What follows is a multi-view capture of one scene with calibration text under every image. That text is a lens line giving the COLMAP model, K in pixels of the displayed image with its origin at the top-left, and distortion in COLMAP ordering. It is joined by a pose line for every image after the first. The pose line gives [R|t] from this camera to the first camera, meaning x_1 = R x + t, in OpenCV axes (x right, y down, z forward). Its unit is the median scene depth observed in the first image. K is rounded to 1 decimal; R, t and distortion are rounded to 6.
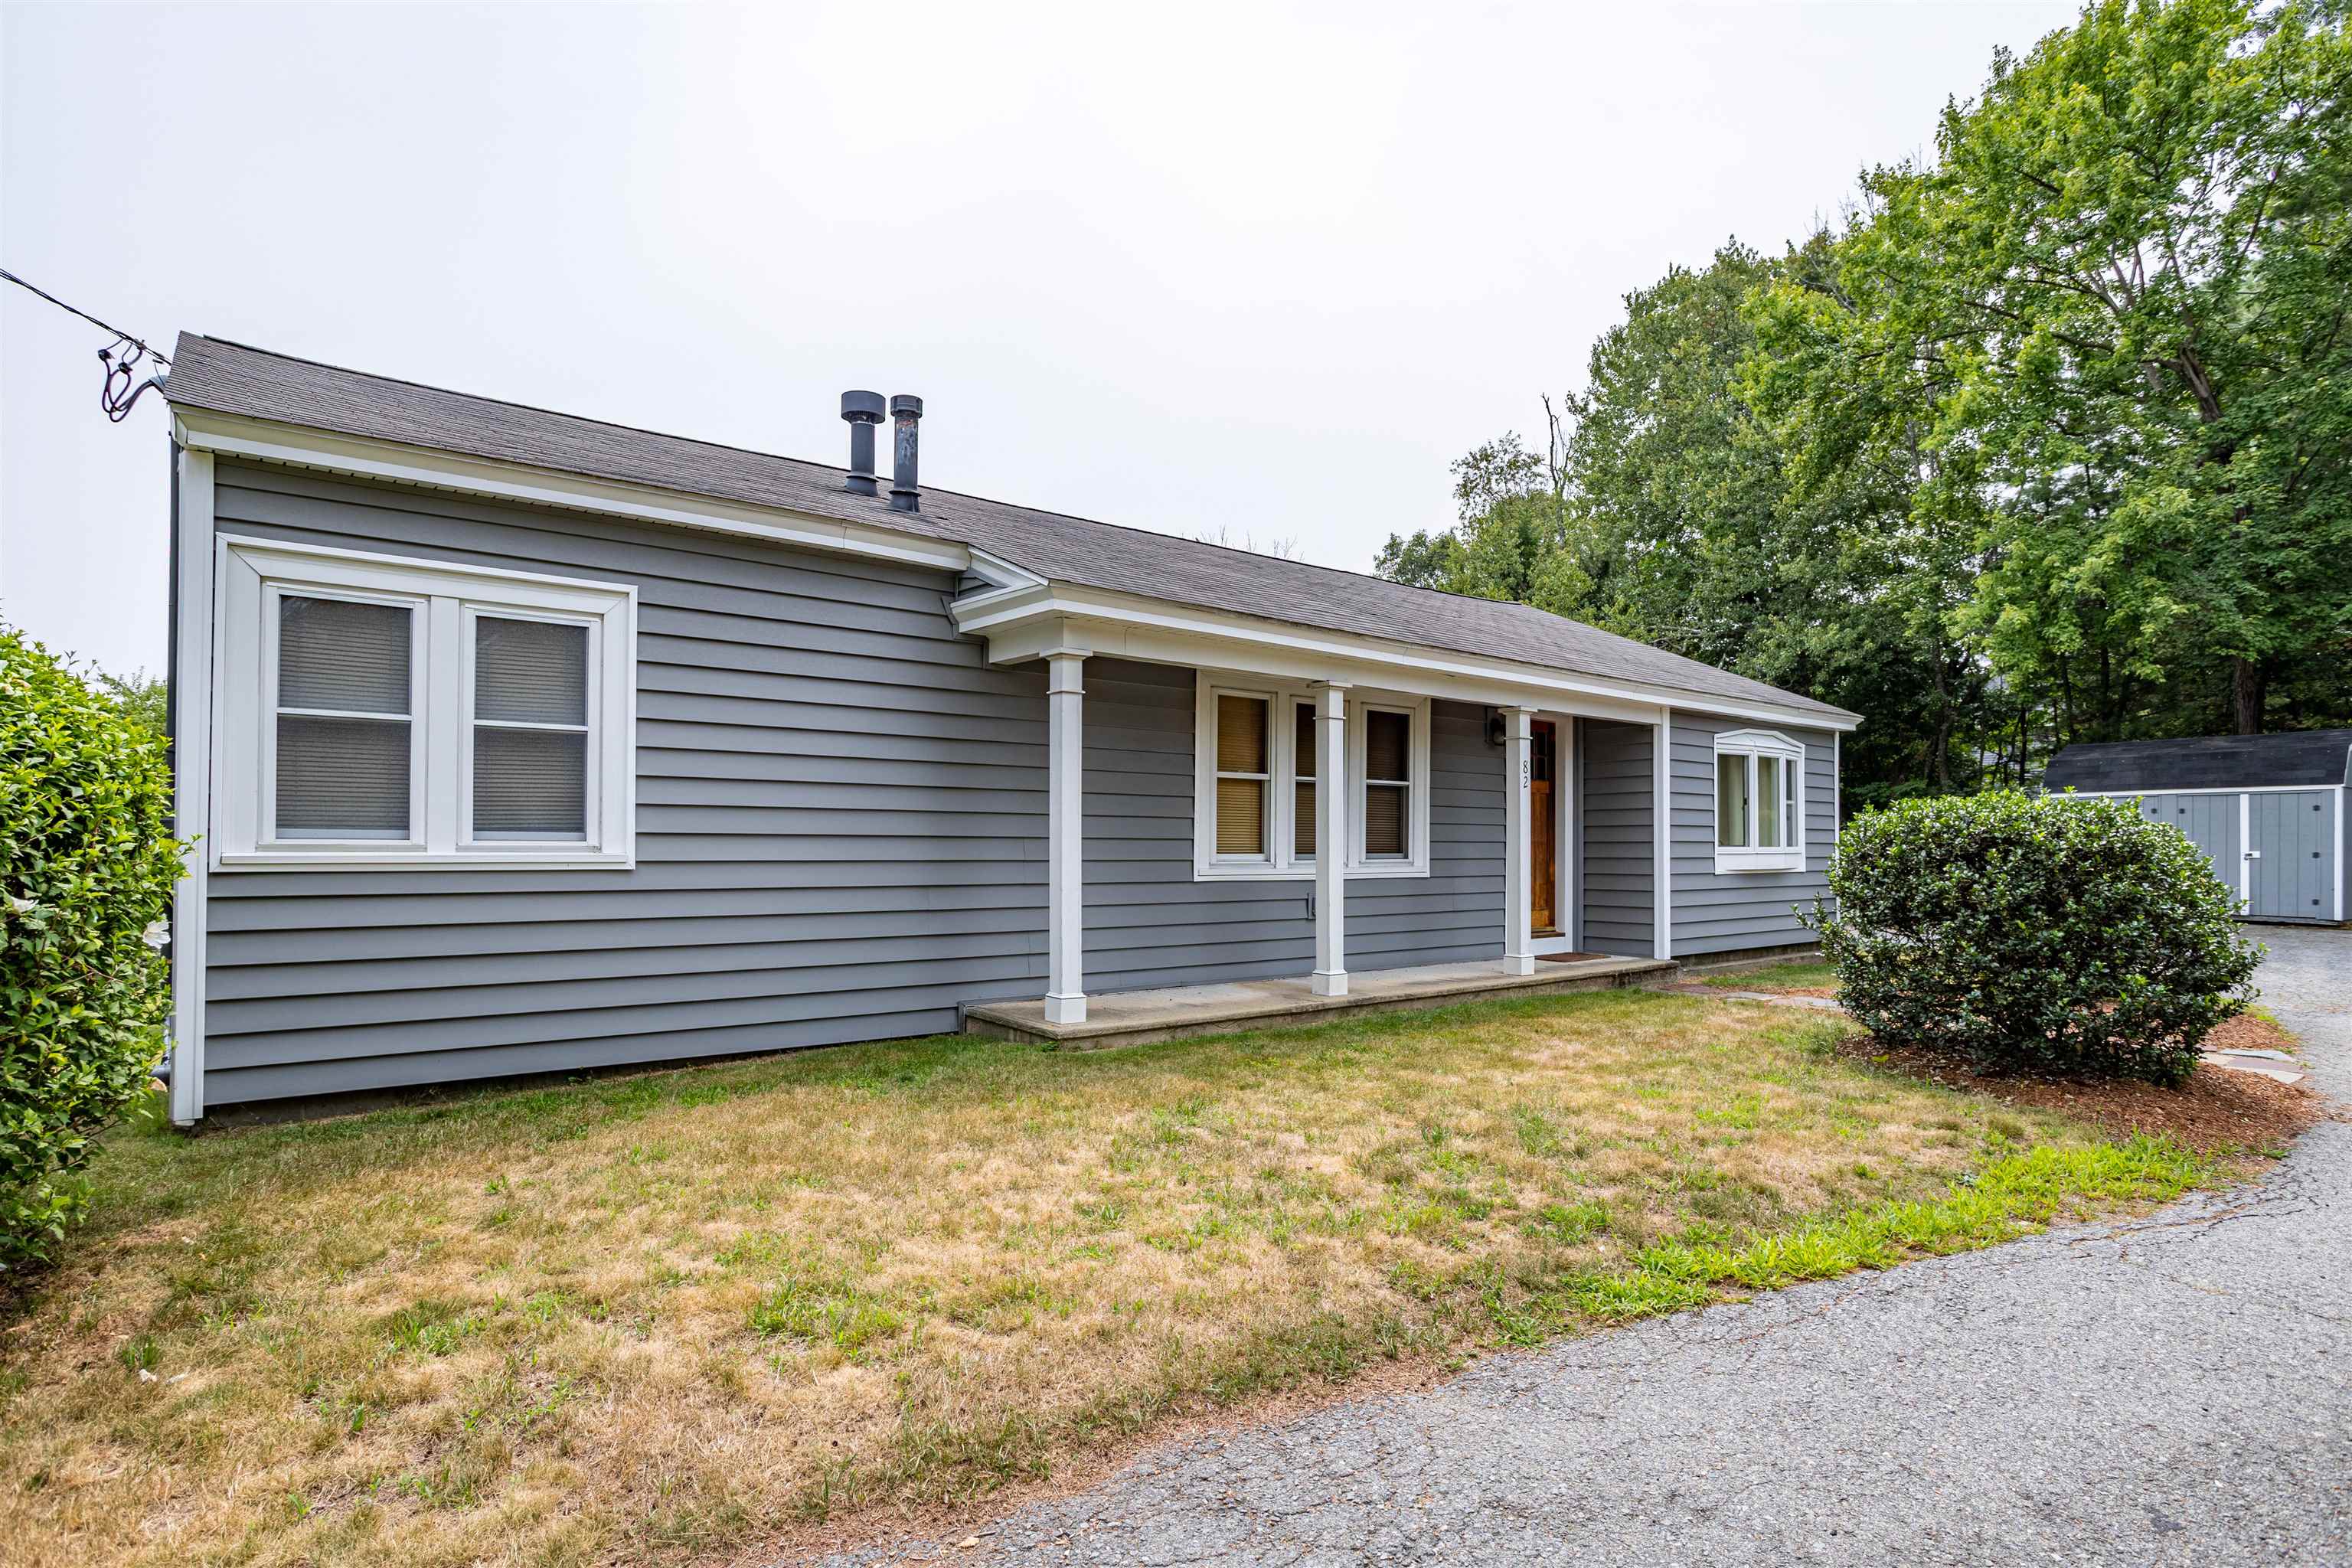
lens RADIAL K [[1284.1, 0, 1180.3], [0, 1284.1, 806.7], [0, 0, 1]] dist [-0.025624, 0.005093]
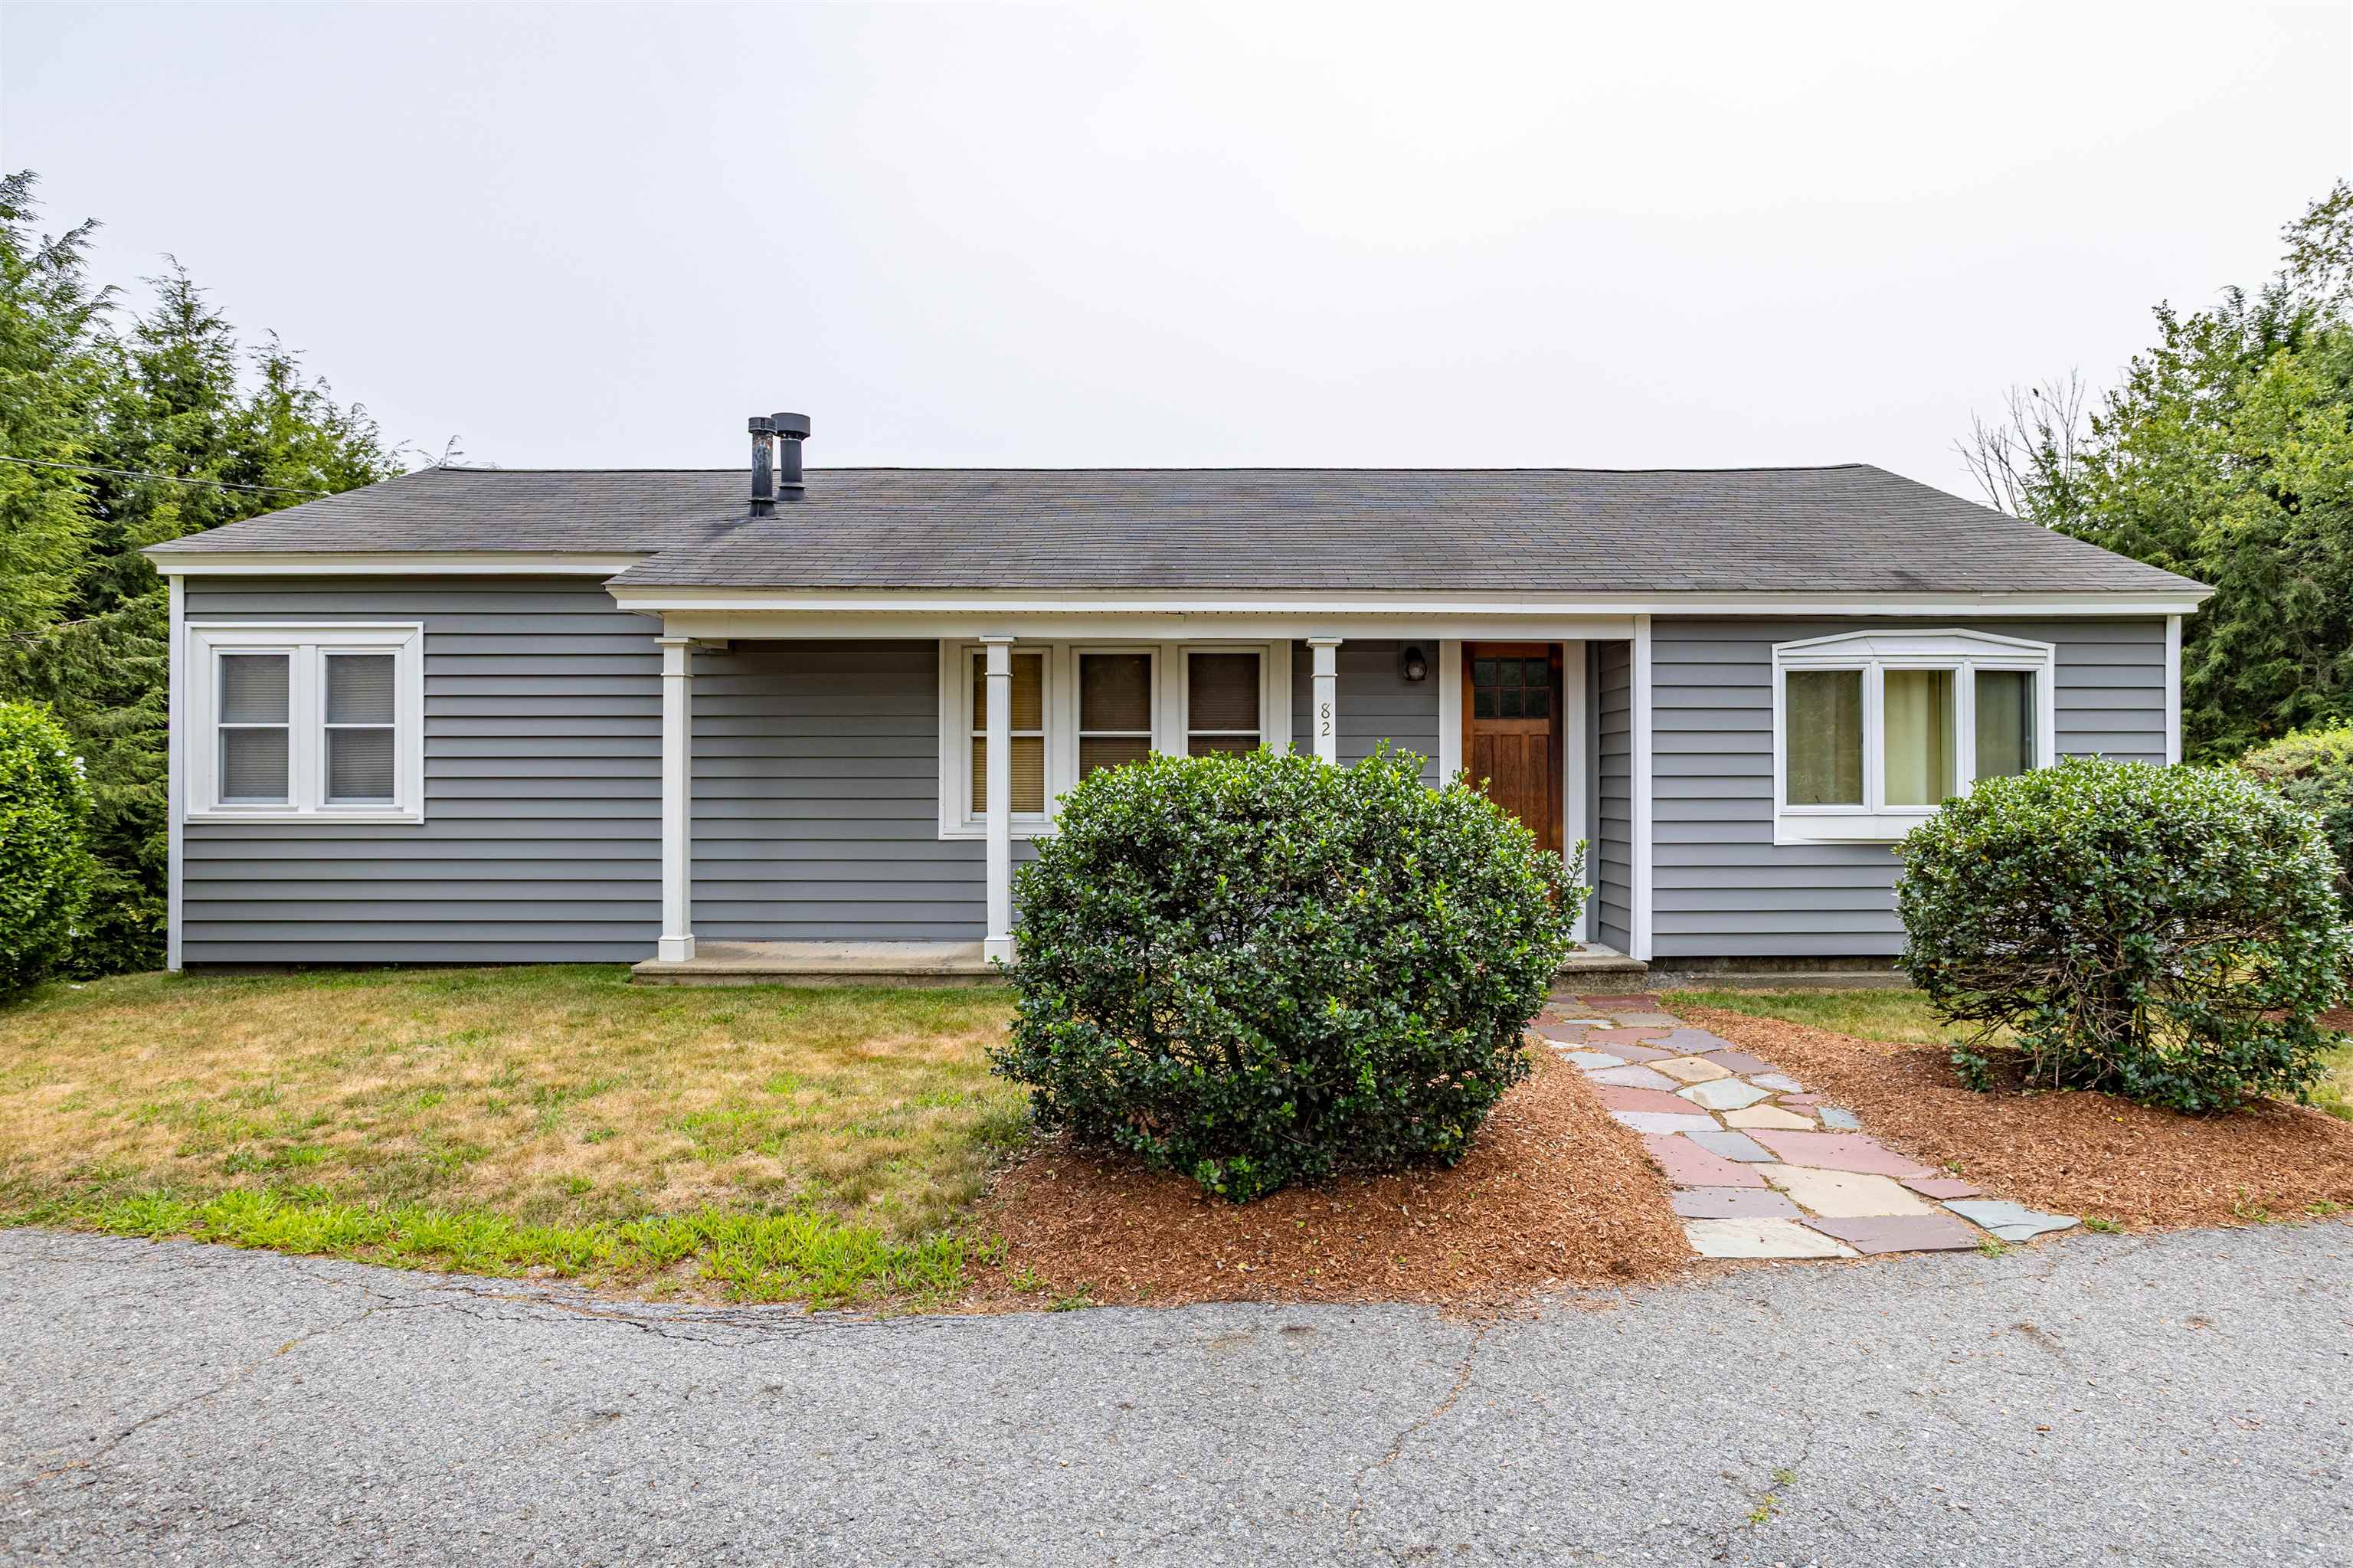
lens RADIAL K [[1284.6, 0, 1187.9], [0, 1284.6, 788.8], [0, 0, 1]] dist [-0.025624, 0.005093]
pose [[0.766935, -0.016192, -0.641521, 1.111150], [0.021727, 0.999764, 0.000741, 0.027495], [0.641357, -0.014506, 0.767105, 0.464914]]
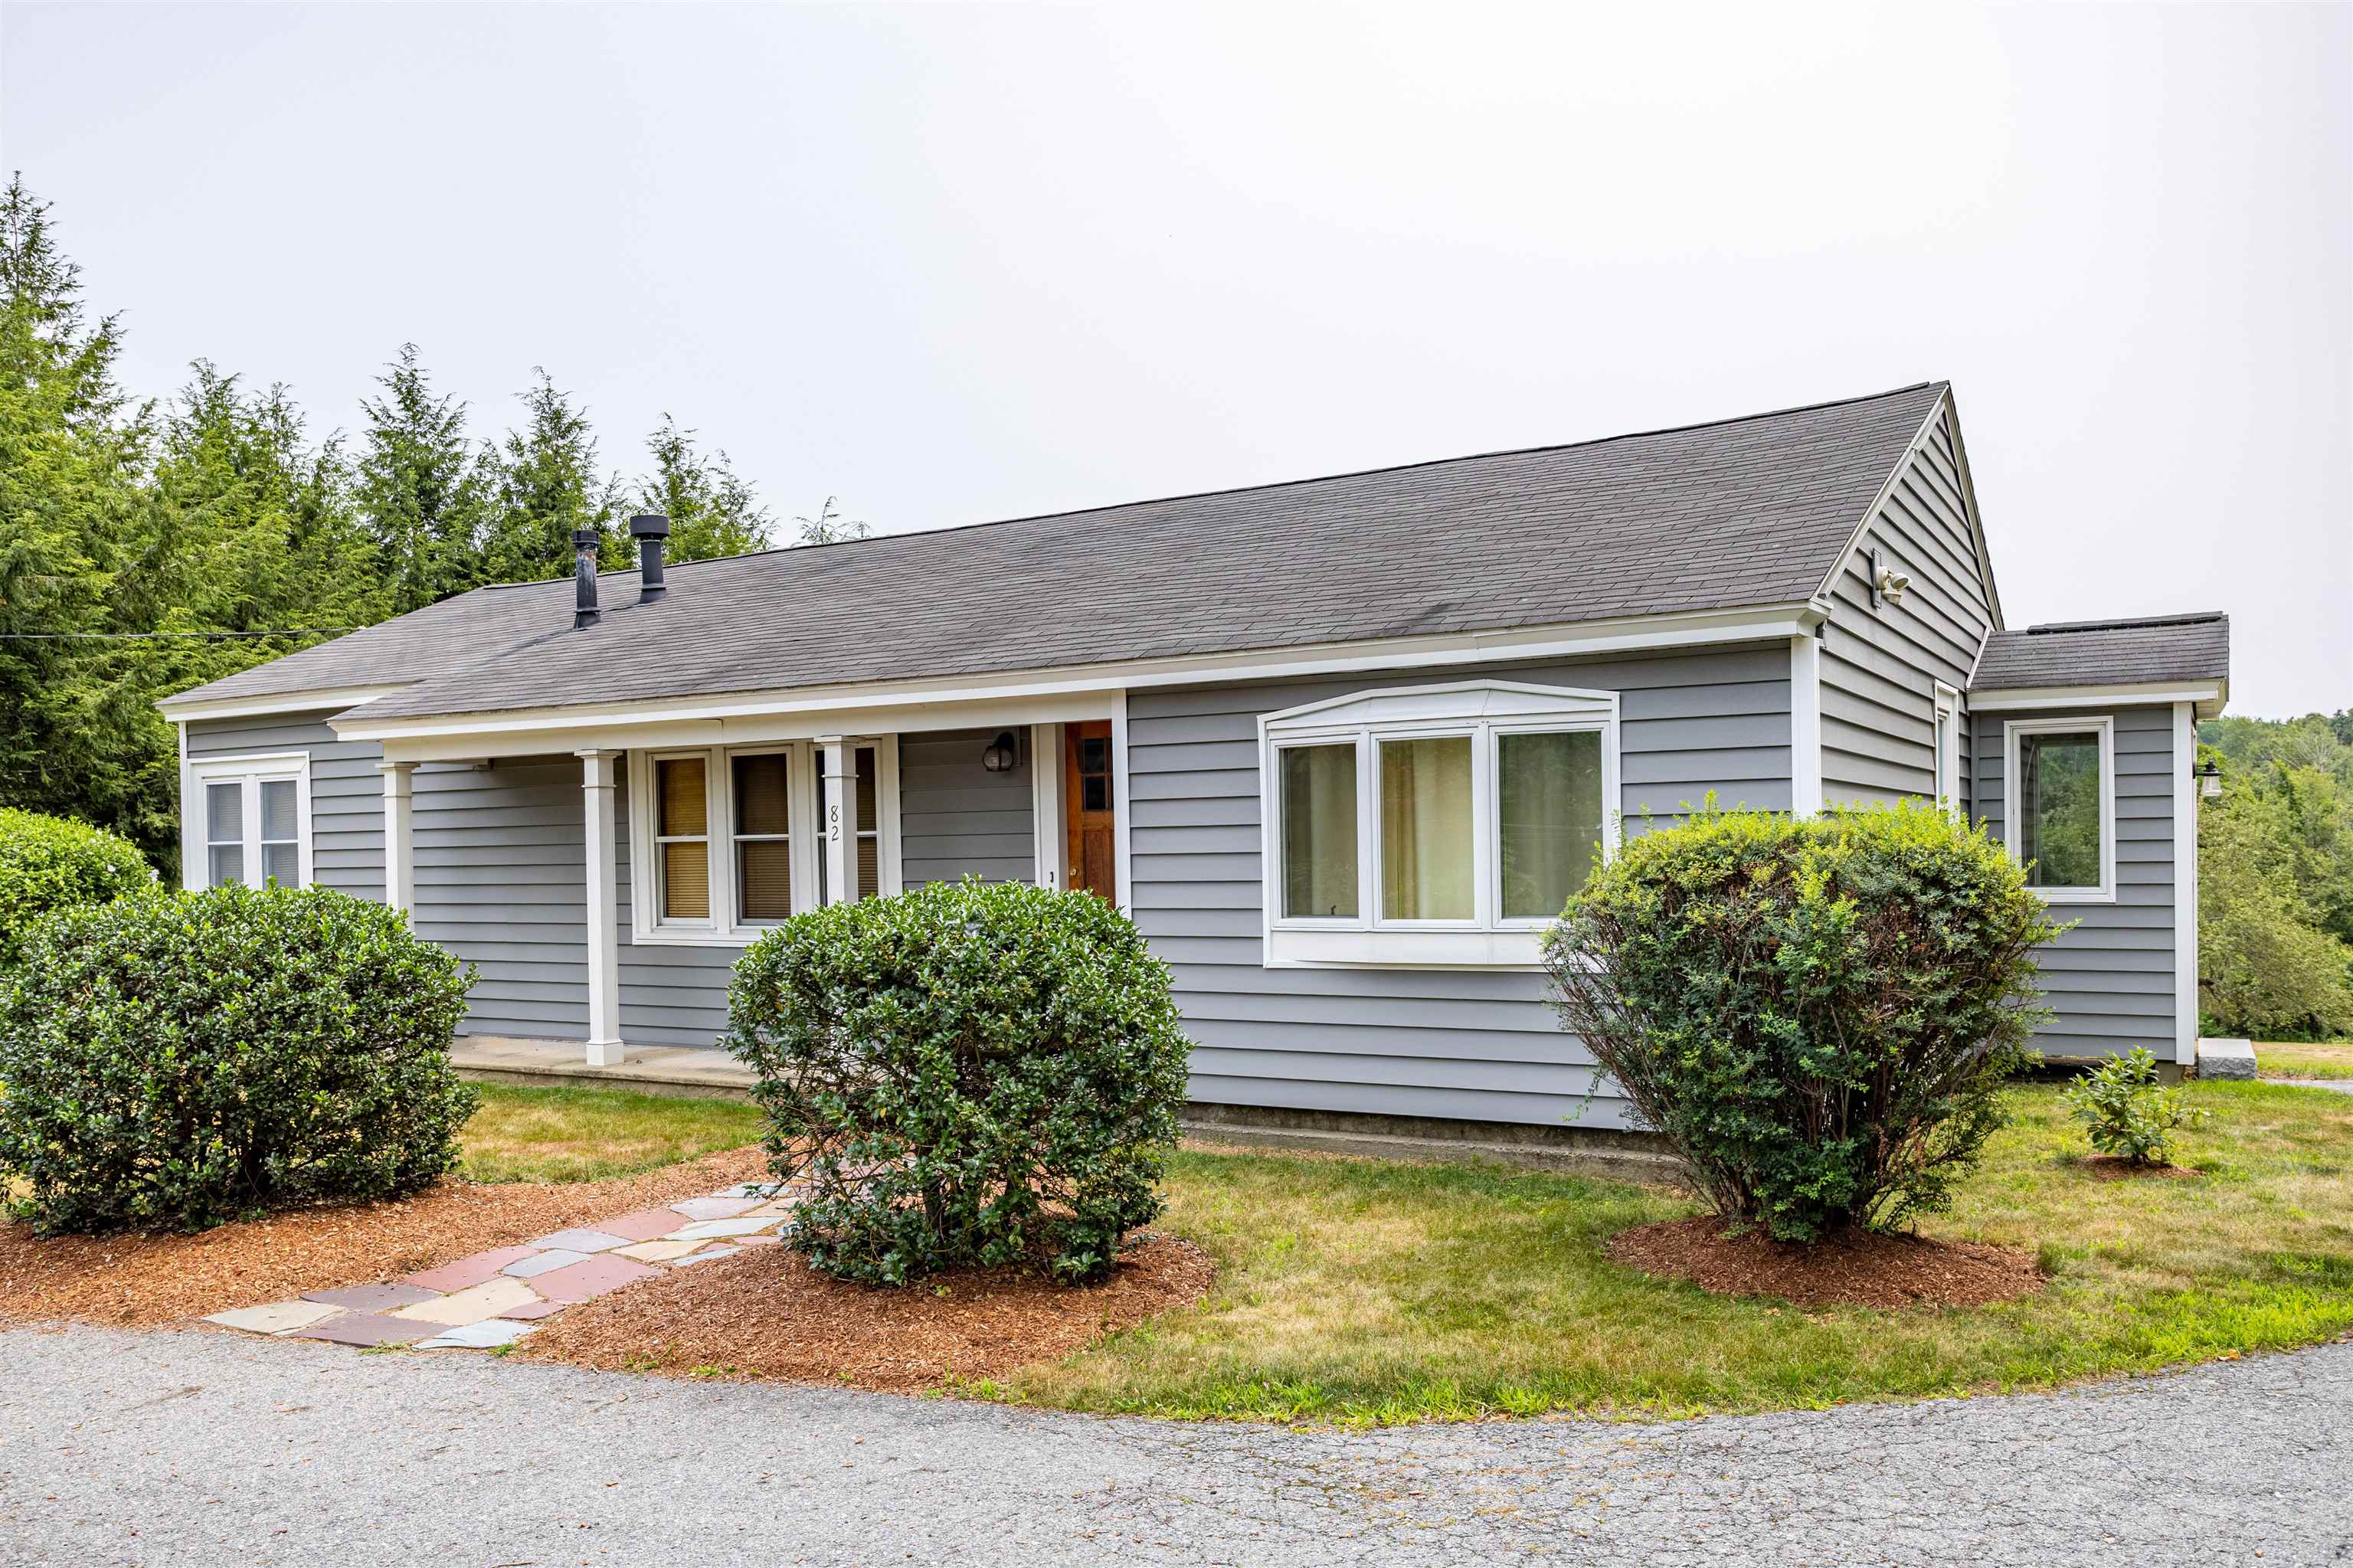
lens RADIAL K [[1762.0, 0, 1137.5], [0, 1762.0, 876.2], [0, 0, 1]] dist [0.010883, 0.006975]
pose [[0.319272, -0.011276, -0.947596, 2.035495], [0.032563, 0.999469, -0.000922, 0.022450], [0.947104, -0.030563, 0.319470, 1.275068]]
